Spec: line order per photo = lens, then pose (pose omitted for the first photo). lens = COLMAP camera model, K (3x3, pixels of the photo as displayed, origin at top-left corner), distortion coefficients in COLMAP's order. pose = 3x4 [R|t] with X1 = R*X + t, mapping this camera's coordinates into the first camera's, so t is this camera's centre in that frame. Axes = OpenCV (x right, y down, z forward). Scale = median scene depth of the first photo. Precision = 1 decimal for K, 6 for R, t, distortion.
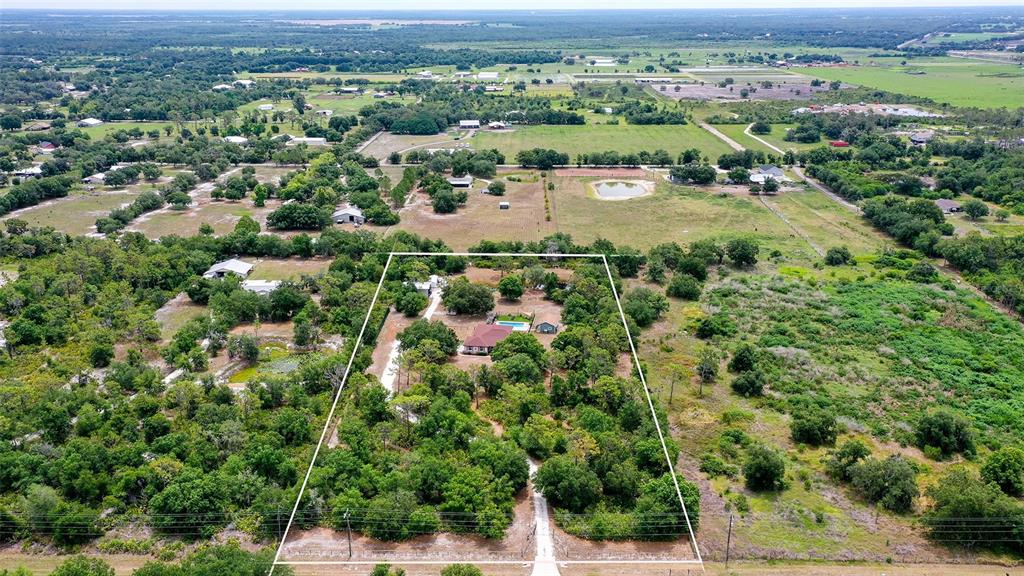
lens RADIAL K [[818.6, 0, 513.0], [0, 818.6, 285.3], [0, 0, 1]] dist [0.025330, 0.004510]
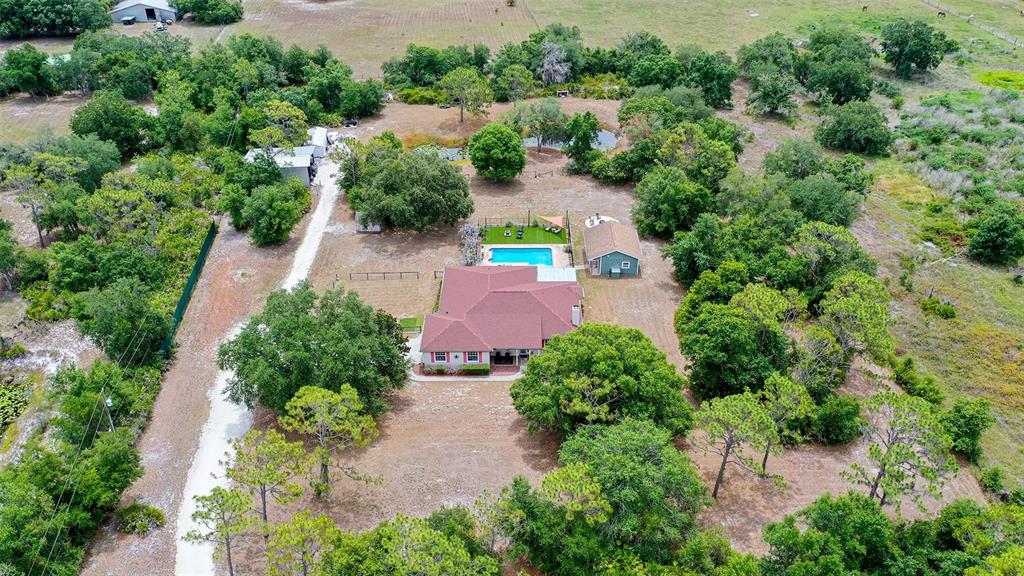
lens RADIAL K [[818.6, 0, 513.0], [0, 818.6, 285.3], [0, 0, 1]] dist [0.025330, 0.004510]
pose [[0.990529, -0.076832, 0.113793, -0.049467], [0.048976, 0.971970, 0.229945, -0.028554], [-0.128271, -0.222195, 0.966528, 0.546120]]
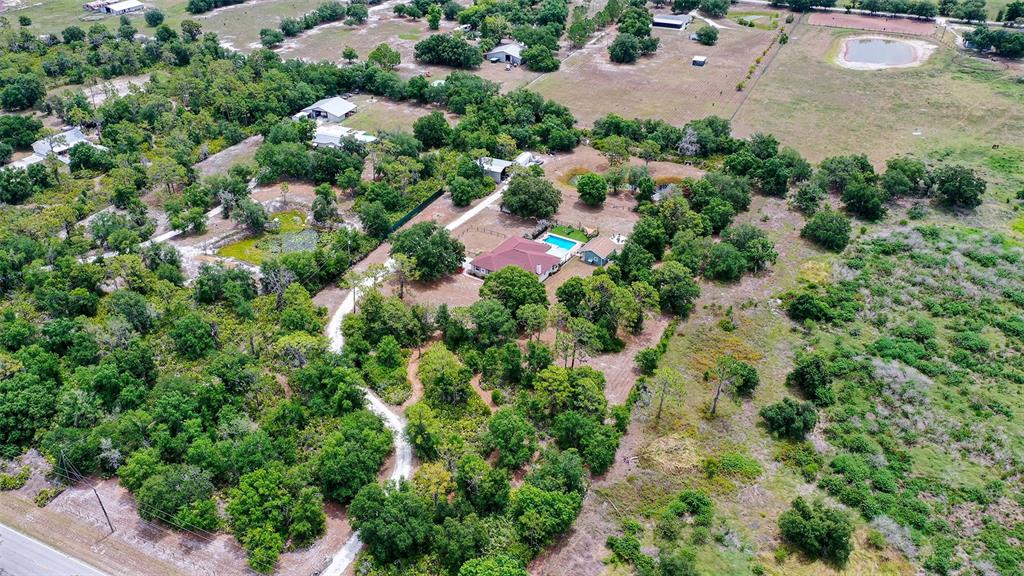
lens RADIAL K [[818.6, 0, 513.0], [0, 818.6, 285.3], [0, 0, 1]] dist [0.025330, 0.004510]
pose [[0.909927, 0.219202, -0.352113, 0.222361], [-0.132422, 0.958041, 0.254208, -0.097121], [0.393061, -0.184683, 0.900774, 0.237329]]
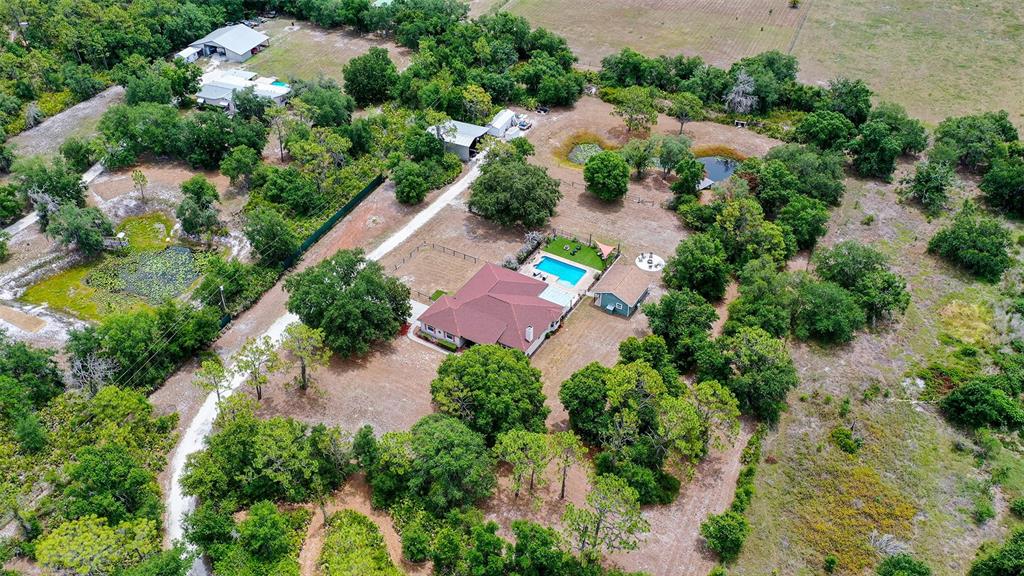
lens RADIAL K [[818.6, 0, 513.0], [0, 818.6, 285.3], [0, 0, 1]] dist [0.025330, 0.004510]
pose [[0.919933, 0.243283, -0.307467, 0.118367], [-0.124320, 0.924736, 0.359732, -0.111536], [0.371842, -0.292705, 0.880941, 0.486919]]
